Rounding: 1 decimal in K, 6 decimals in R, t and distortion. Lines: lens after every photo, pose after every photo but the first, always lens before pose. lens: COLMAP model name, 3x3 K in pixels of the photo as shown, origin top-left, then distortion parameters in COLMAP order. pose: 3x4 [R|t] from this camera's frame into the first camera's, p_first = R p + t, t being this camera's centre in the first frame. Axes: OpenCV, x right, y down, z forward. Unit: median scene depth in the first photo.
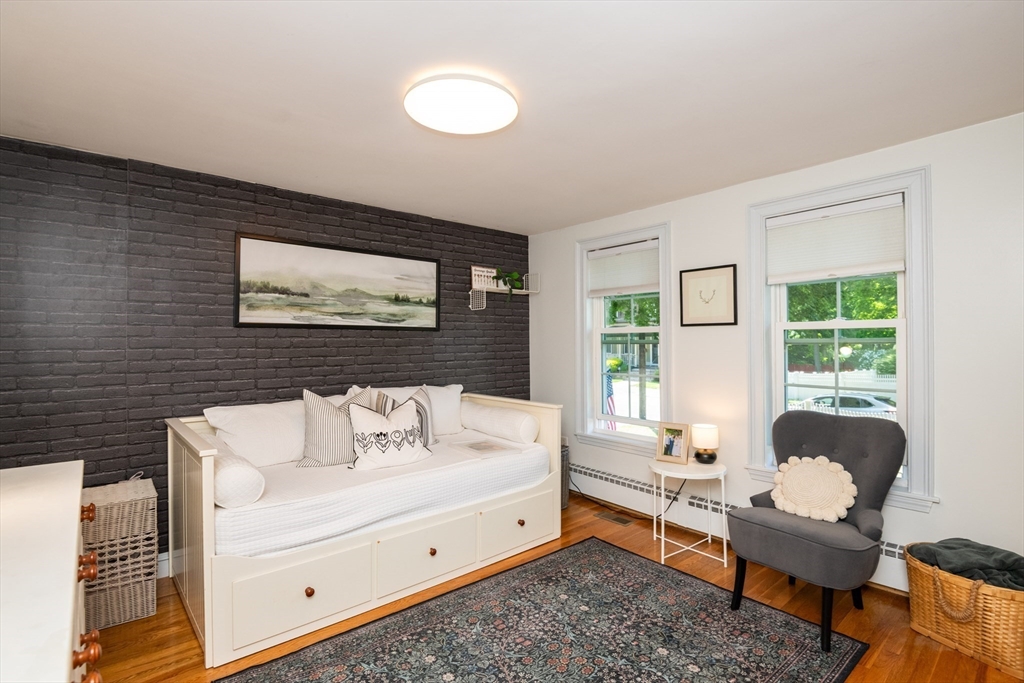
lens RADIAL K [[480.3, 0, 516.4], [0, 480.3, 338.0], [0, 0, 1]] dist [0.012045, -0.023720]
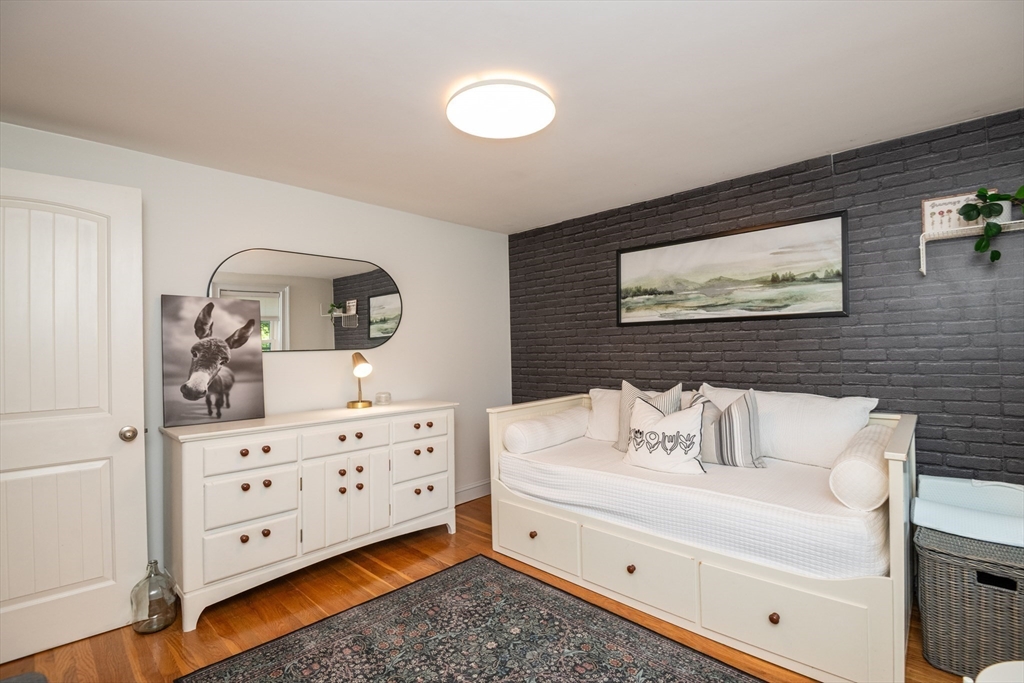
lens RADIAL K [[467.4, 0, 516.5], [0, 467.4, 339.4], [0, 0, 1]] dist [0.010860, -0.020680]
pose [[0.096032, -0.015417, -0.995259, 0.575889], [0.031393, 0.999430, -0.012452, 0.015721], [0.994883, -0.030048, 0.096461, 0.601125]]
